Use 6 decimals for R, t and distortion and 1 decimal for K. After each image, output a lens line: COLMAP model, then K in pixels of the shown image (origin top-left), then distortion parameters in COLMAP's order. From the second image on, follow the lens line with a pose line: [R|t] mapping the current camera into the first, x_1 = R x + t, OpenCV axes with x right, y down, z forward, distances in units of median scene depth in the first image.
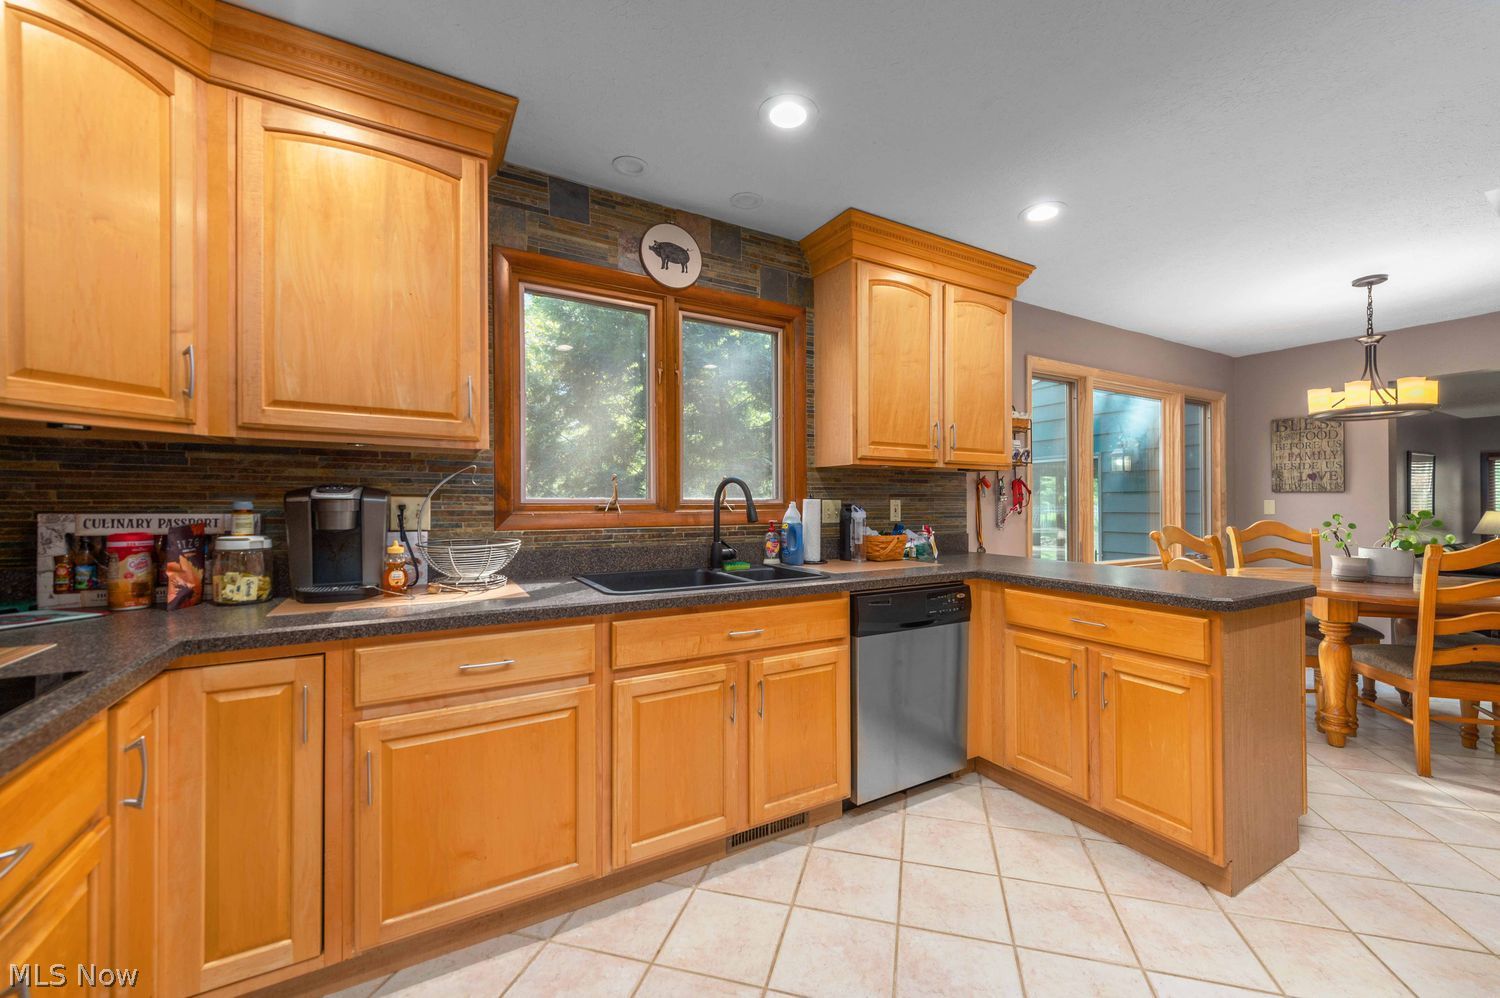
lens RADIAL K [[591.6, 0, 764.6], [0, 591.6, 498.2], [0, 0, 1]] dist [0.014366, -0.002704]
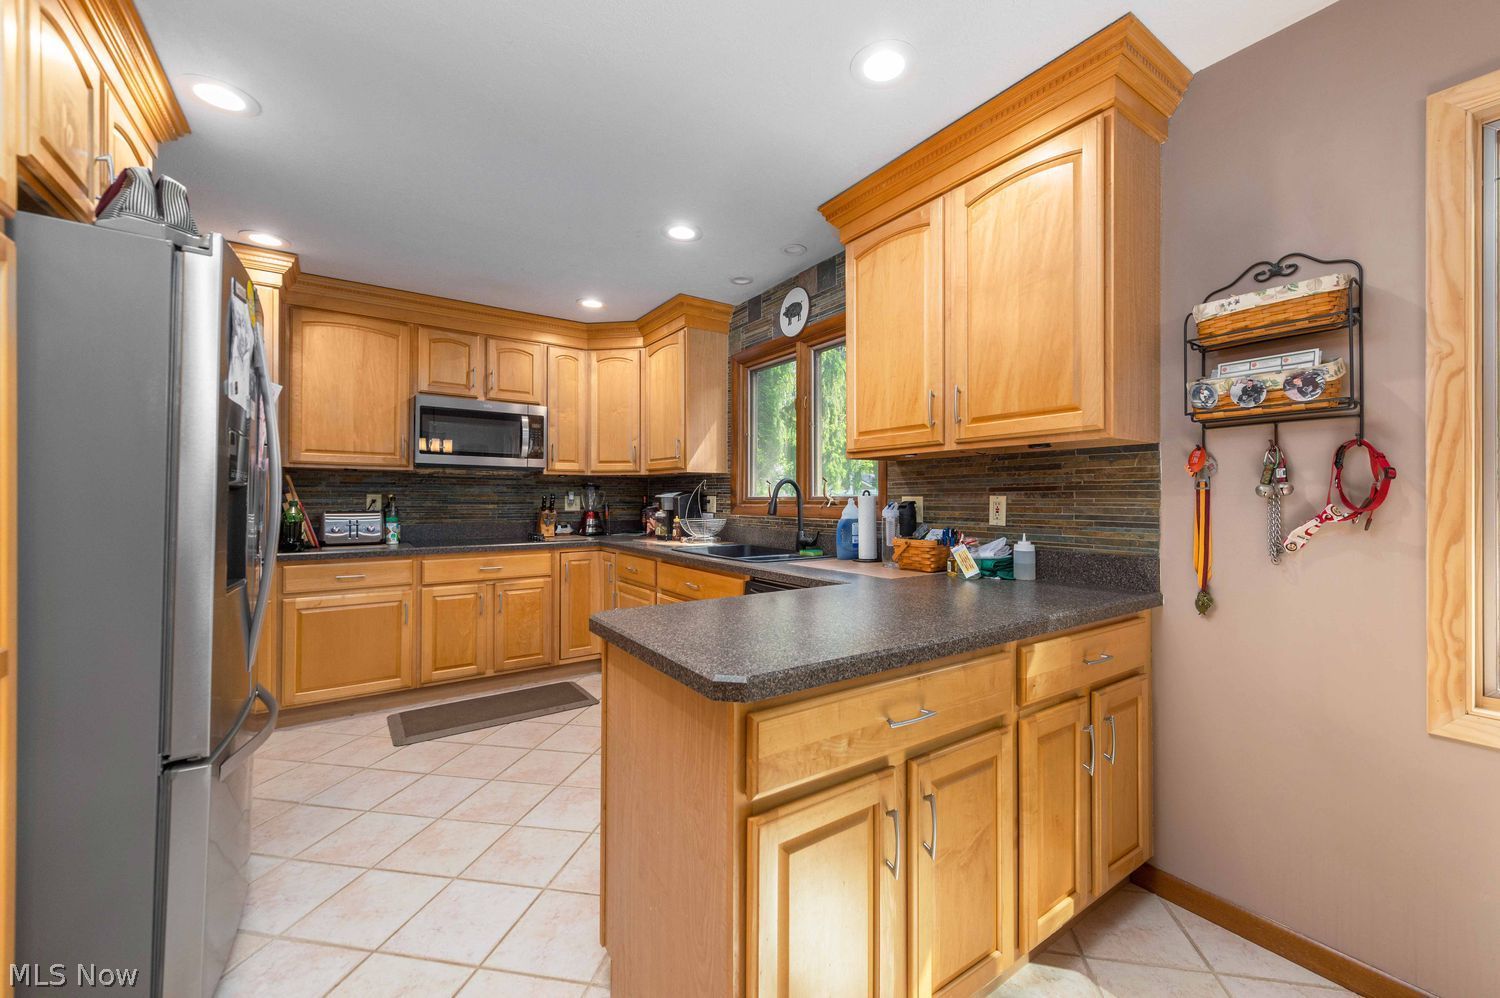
lens RADIAL K [[591.6, 0, 771.7], [0, 591.6, 498.2], [0, 0, 1]] dist [0.014366, -0.002704]
pose [[0.083230, -0.002079, -0.996528, 1.092677], [0.003502, 0.999992, -0.001794, 0.007371], [0.996524, -0.003341, 0.083237, 0.795921]]
